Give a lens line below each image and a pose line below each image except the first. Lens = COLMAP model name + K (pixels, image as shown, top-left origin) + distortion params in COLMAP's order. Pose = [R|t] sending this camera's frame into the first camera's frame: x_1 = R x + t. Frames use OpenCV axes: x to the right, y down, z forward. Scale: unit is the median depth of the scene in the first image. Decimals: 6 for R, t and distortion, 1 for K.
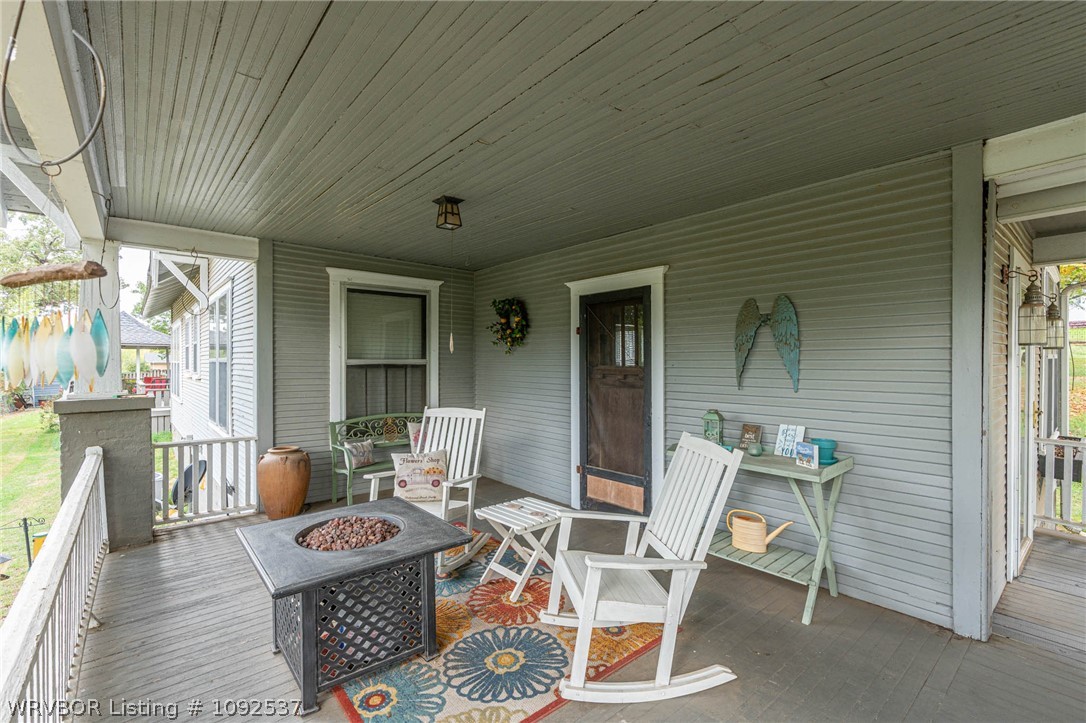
lens RADIAL K [[500.5, 0, 543.0], [0, 500.5, 361.5], [0, 0, 1]] dist [-0.000237, -0.000050]
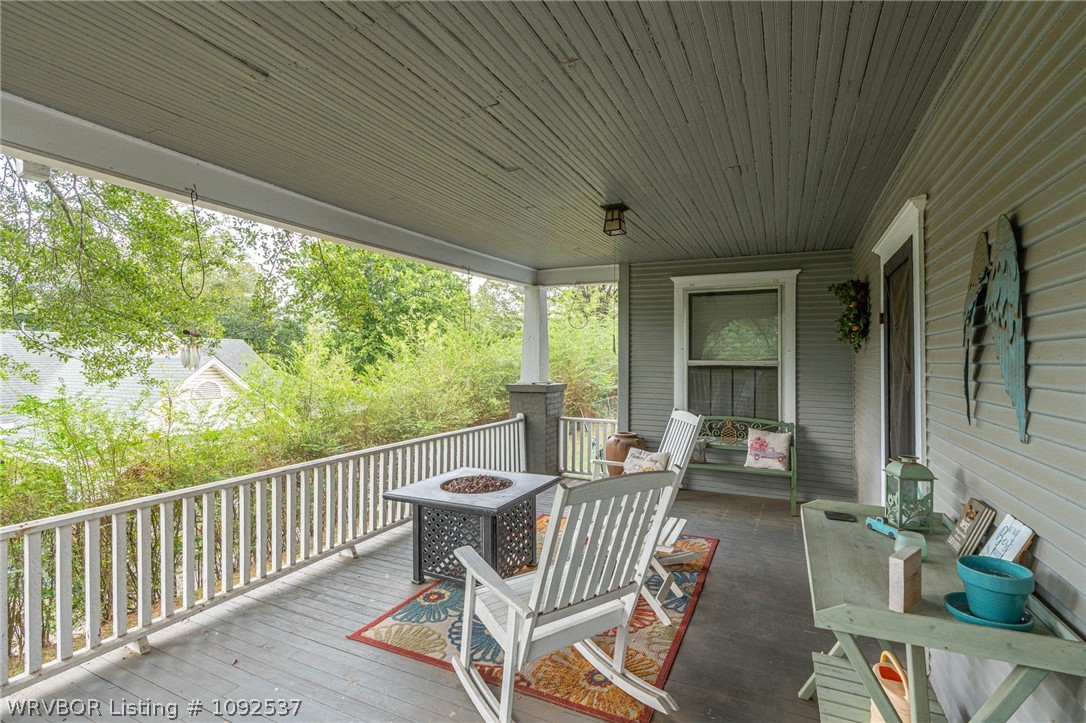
lens RADIAL K [[498.6, 0, 543.0], [0, 498.6, 361.5], [0, 0, 1]] dist [-0.001096, -0.000096]
pose [[0.412305, 0.004640, -0.911034, 0.459412], [-0.007627, 0.999970, 0.001641, -0.001529], [0.911014, 0.006272, 0.412327, 0.289802]]
